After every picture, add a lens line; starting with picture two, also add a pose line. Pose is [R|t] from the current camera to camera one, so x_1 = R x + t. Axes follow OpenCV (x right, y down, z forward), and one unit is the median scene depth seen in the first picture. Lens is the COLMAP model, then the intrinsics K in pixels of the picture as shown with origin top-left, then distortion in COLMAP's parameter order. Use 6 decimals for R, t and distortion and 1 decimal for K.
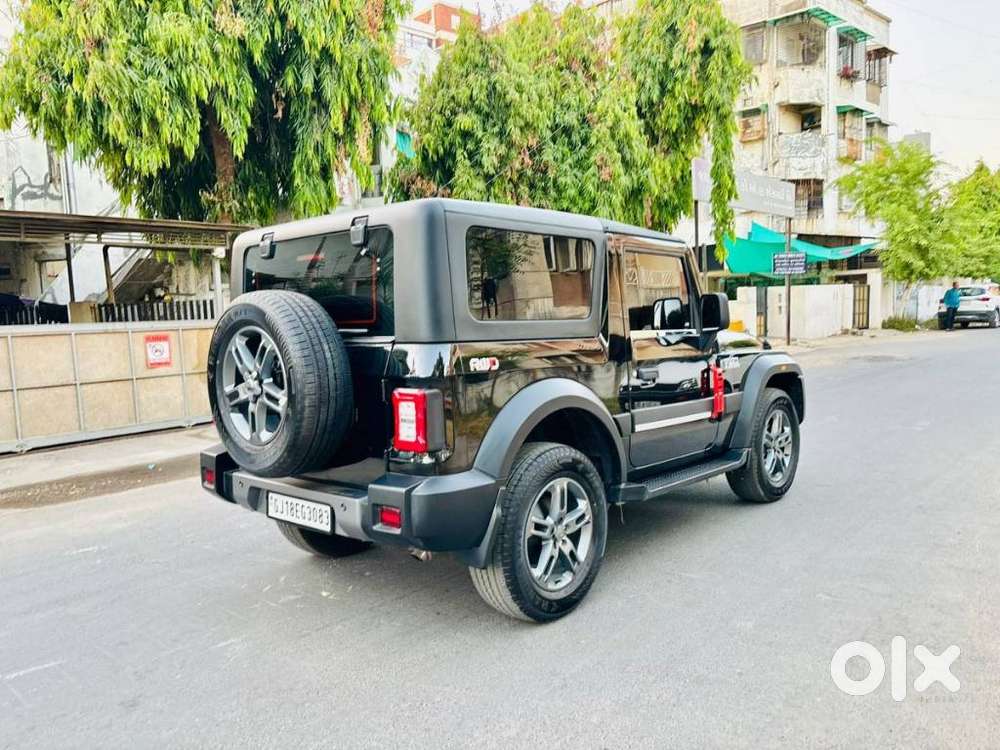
lens RADIAL K [[748.3, 0, 504.5], [0, 748.3, 377.7], [0, 0, 1]] dist [0.048297, -0.046277]
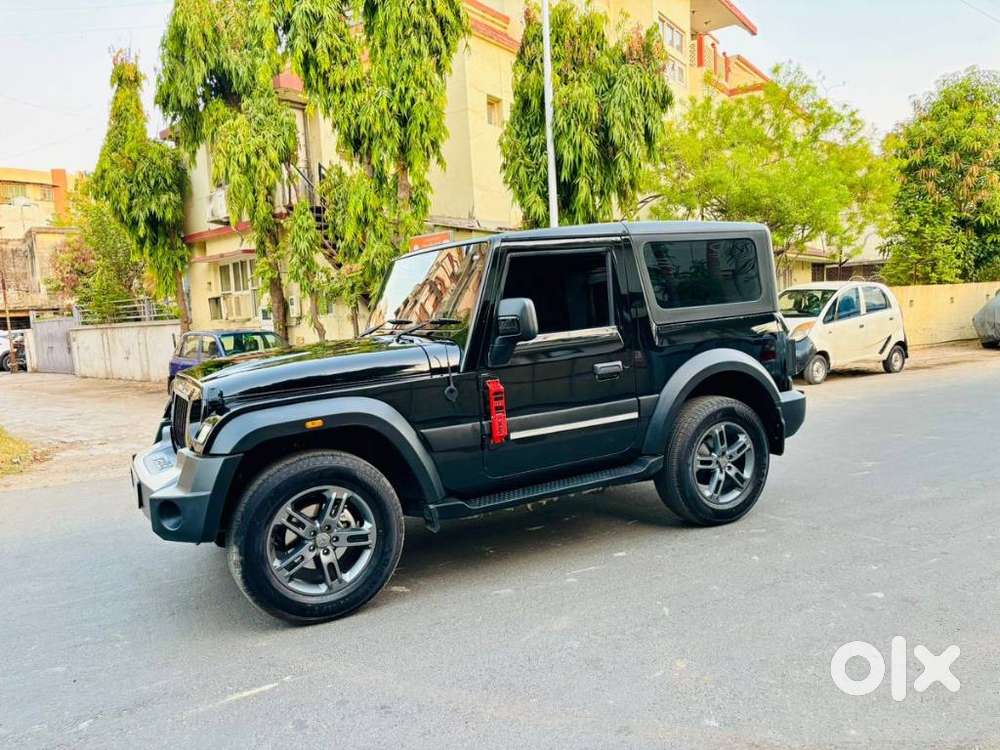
lens RADIAL K [[760.4, 0, 495.4], [0, 760.4, 373.7], [0, 0, 1]] dist [0.047819, -0.044377]
pose [[-0.934349, 0.057472, 0.351695, -0.144245], [0.117749, 0.981268, 0.152472, -0.075619], [-0.336344, 0.183874, -0.923614, 0.927102]]
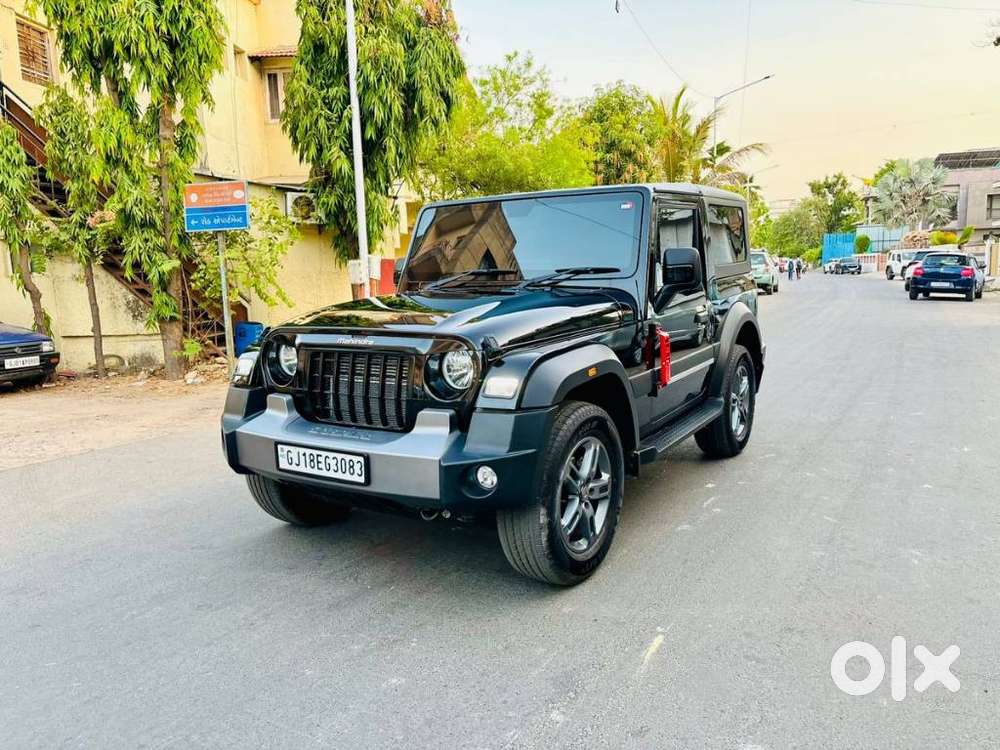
lens RADIAL K [[760.4, 0, 500.0], [0, 760.4, 375.0], [0, 0, 1]] dist [0.058479, -0.063017]
pose [[-0.984938, 0.087567, -0.149098, 0.139999], [0.051476, 0.971680, 0.230627, -0.086384], [0.165071, 0.219478, -0.961551, 0.948115]]
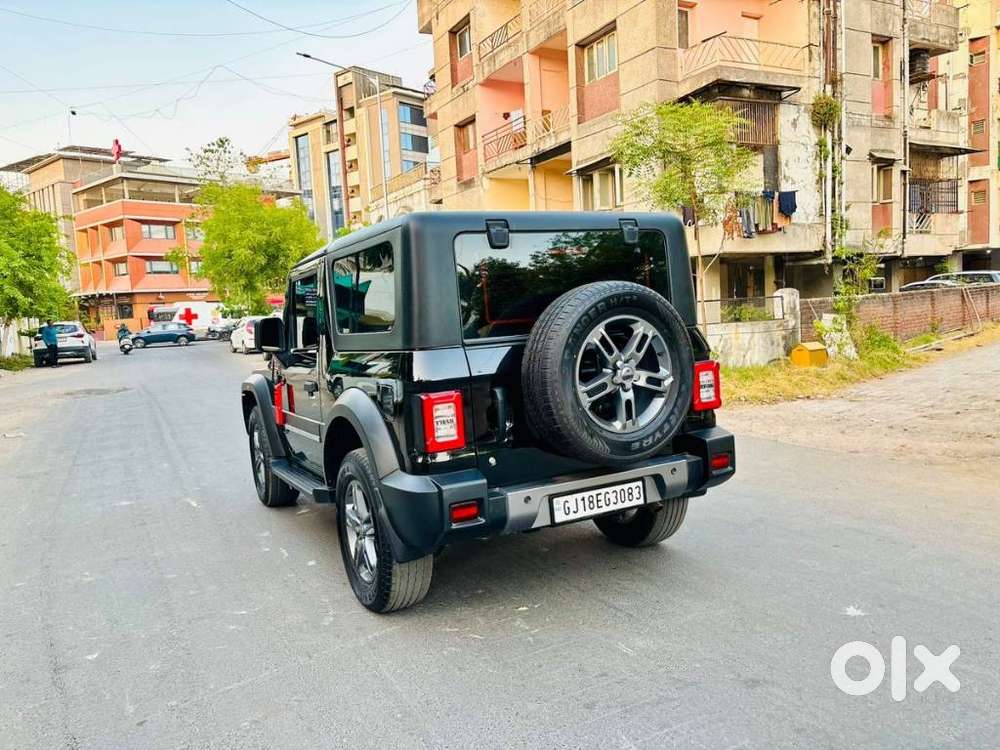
lens RADIAL K [[752.2, 0, 497.5], [0, 752.2, 370.8], [0, 0, 1]] dist [0.046746, -0.048221]
pose [[0.352449, -0.062282, 0.933756, -0.424552], [0.123910, 0.992104, 0.019403, -0.010796], [-0.927591, 0.108864, 0.357384, 0.253735]]
